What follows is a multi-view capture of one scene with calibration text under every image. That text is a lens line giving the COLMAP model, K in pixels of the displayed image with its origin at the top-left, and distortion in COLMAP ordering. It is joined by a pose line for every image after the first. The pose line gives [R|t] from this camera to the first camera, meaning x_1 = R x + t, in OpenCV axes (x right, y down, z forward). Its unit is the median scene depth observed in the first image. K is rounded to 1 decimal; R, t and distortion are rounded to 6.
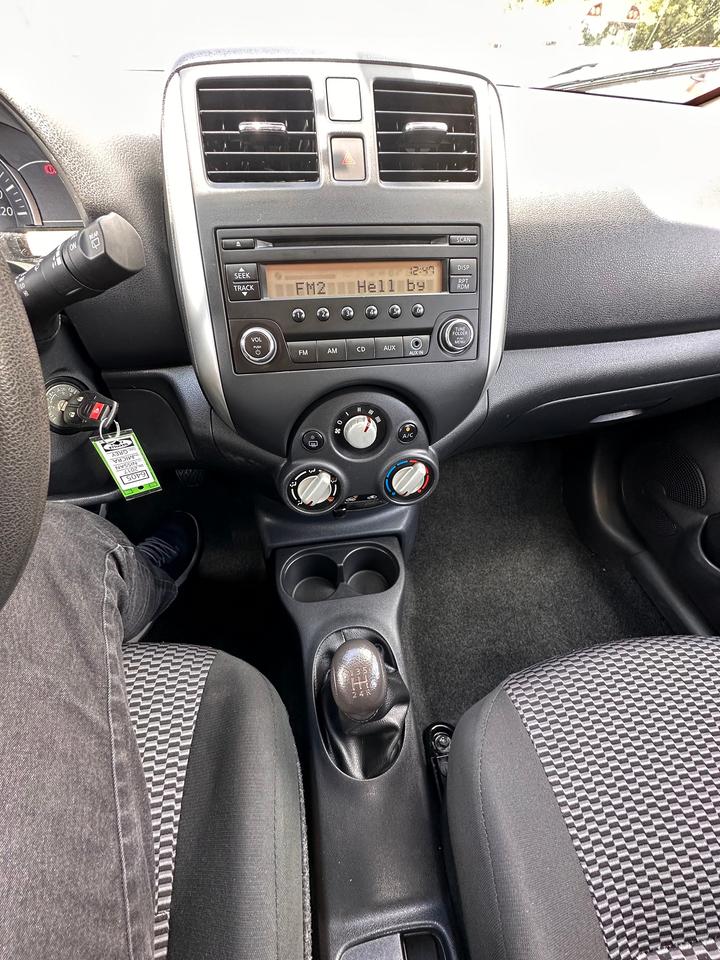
lens RADIAL K [[383.3, 0, 358.0], [0, 383.3, 478.3], [0, 0, 1]] dist [-0.004387, 0.000016]
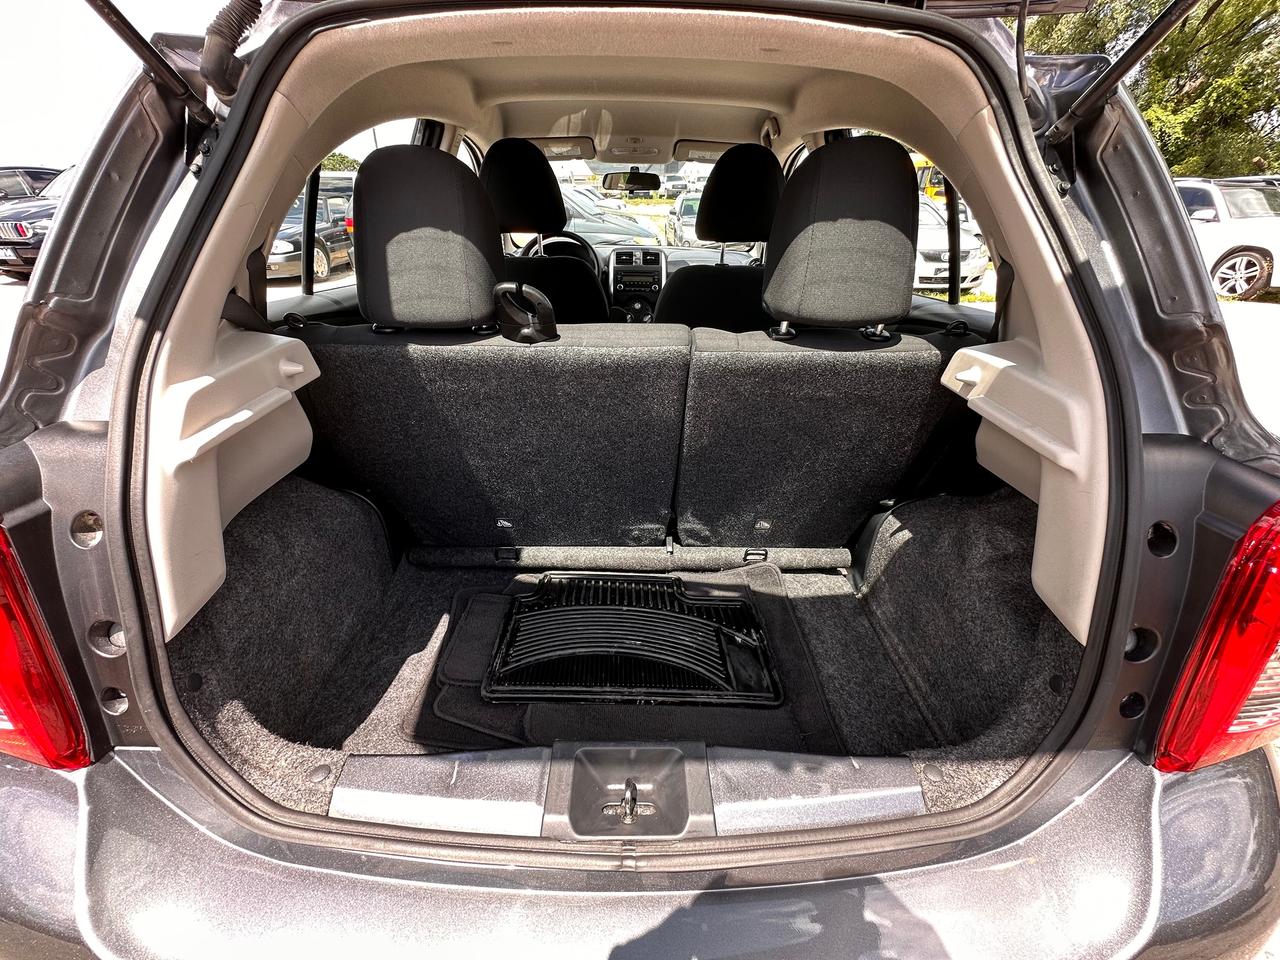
lens RADIAL K [[511.0, 0, 637.3], [0, 511.0, 484.1], [0, 0, 1]] dist [-0.004387, 0.000016]
pose [[0.986011, 0.068629, -0.151895, 1.053241], [-0.111781, 0.948257, -0.297177, 3.620645], [0.123641, 0.309999, 0.942663, -4.086284]]
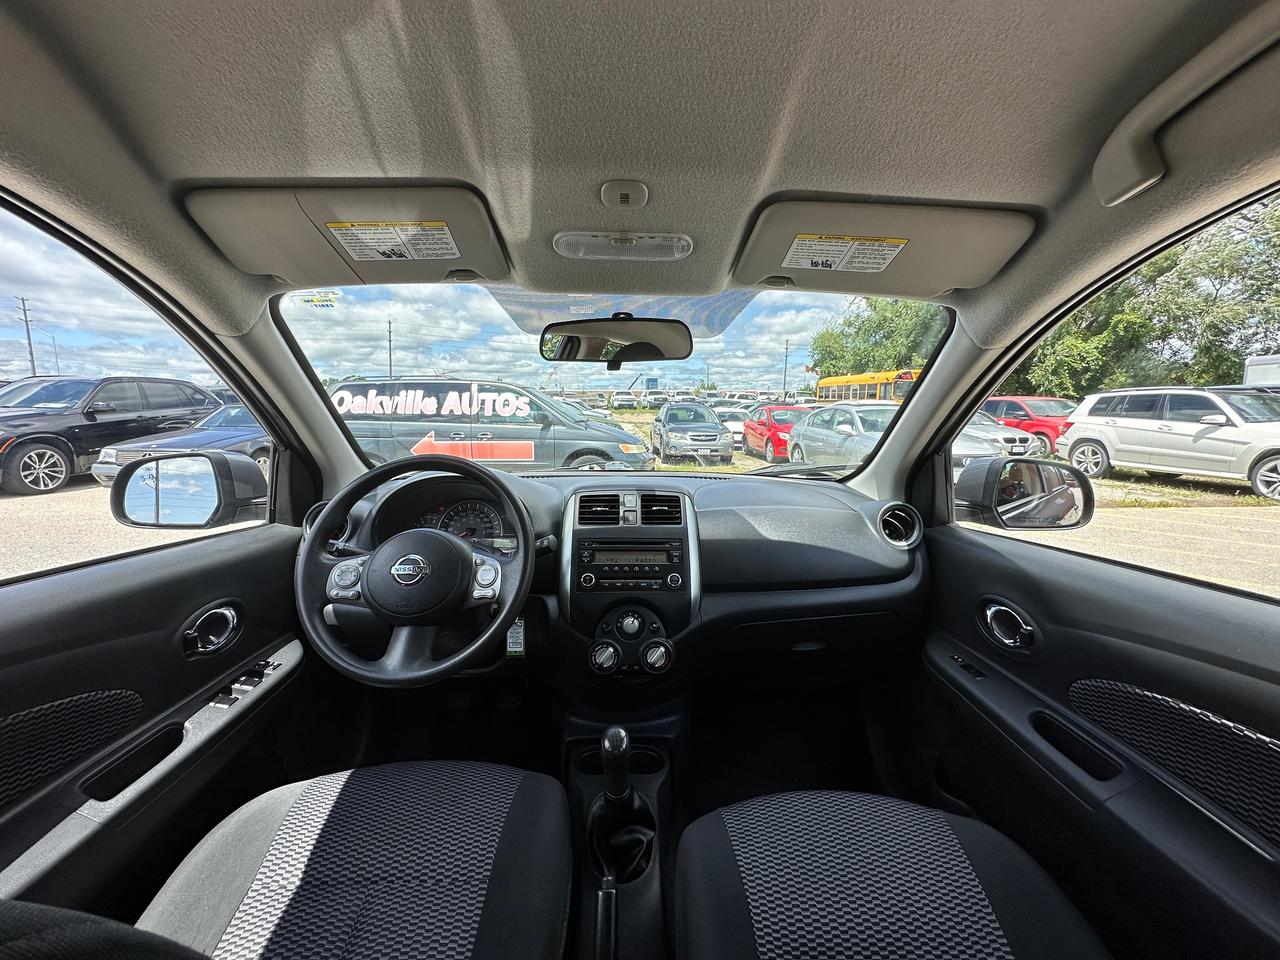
lens RADIAL K [[511.0, 0, 640.7], [0, 511.0, 486.0], [0, 0, 1]] dist [-0.004387, 0.000016]
pose [[0.991299, 0.000447, -0.131625, 0.366629], [-0.082297, 0.782536, -0.617142, 0.852215], [0.102726, 0.622605, 0.775764, -1.363347]]
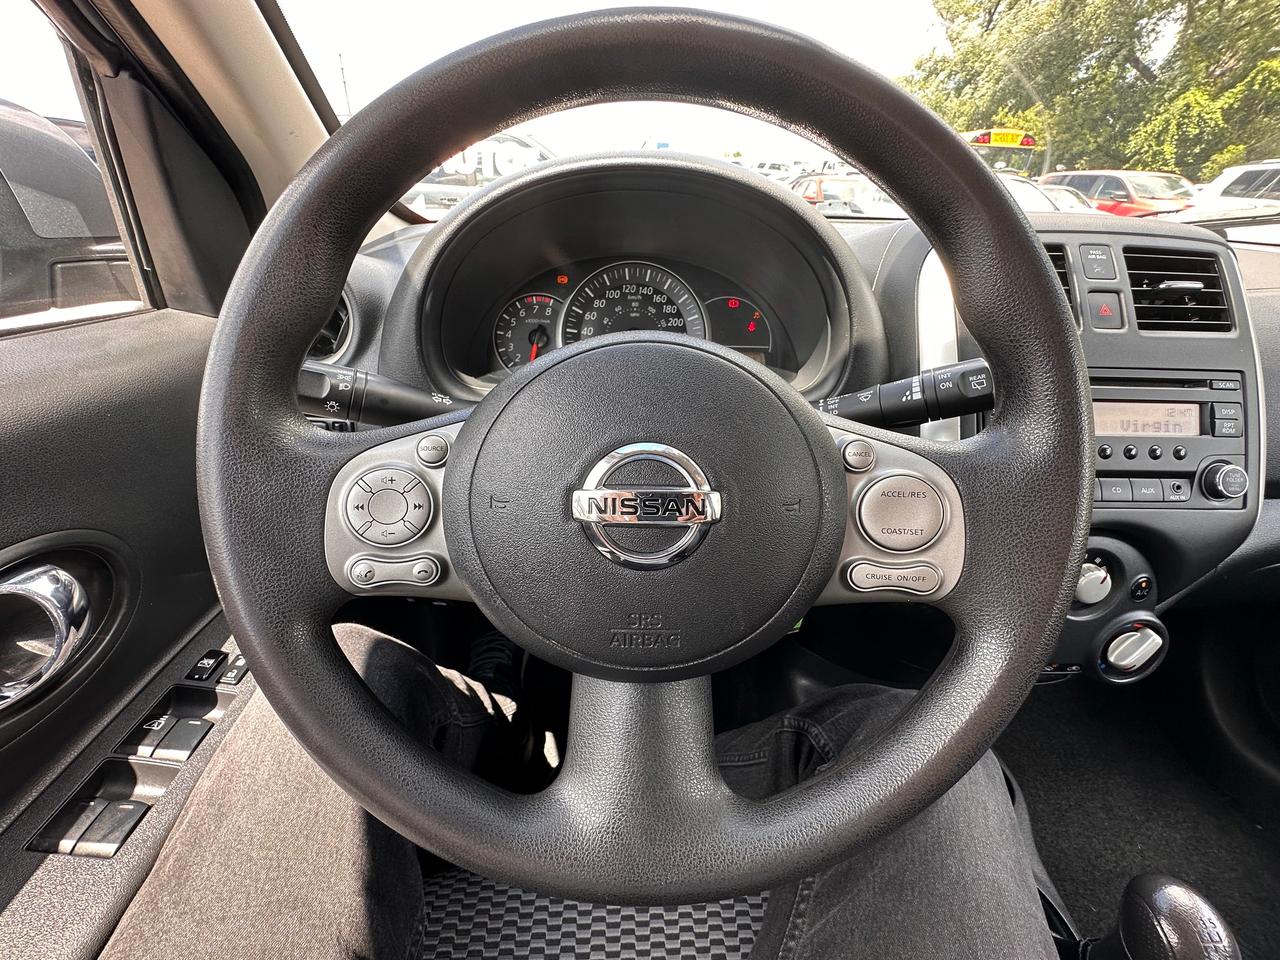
lens RADIAL K [[511.0, 0, 643.2], [0, 511.0, 486.2], [0, 0, 1]] dist [-0.004387, 0.000016]
pose [[0.990739, 0.066132, -0.118584, -0.733952], [-0.097598, 0.954035, -0.283357, 0.076627], [0.094394, 0.292307, 0.951655, -0.182815]]
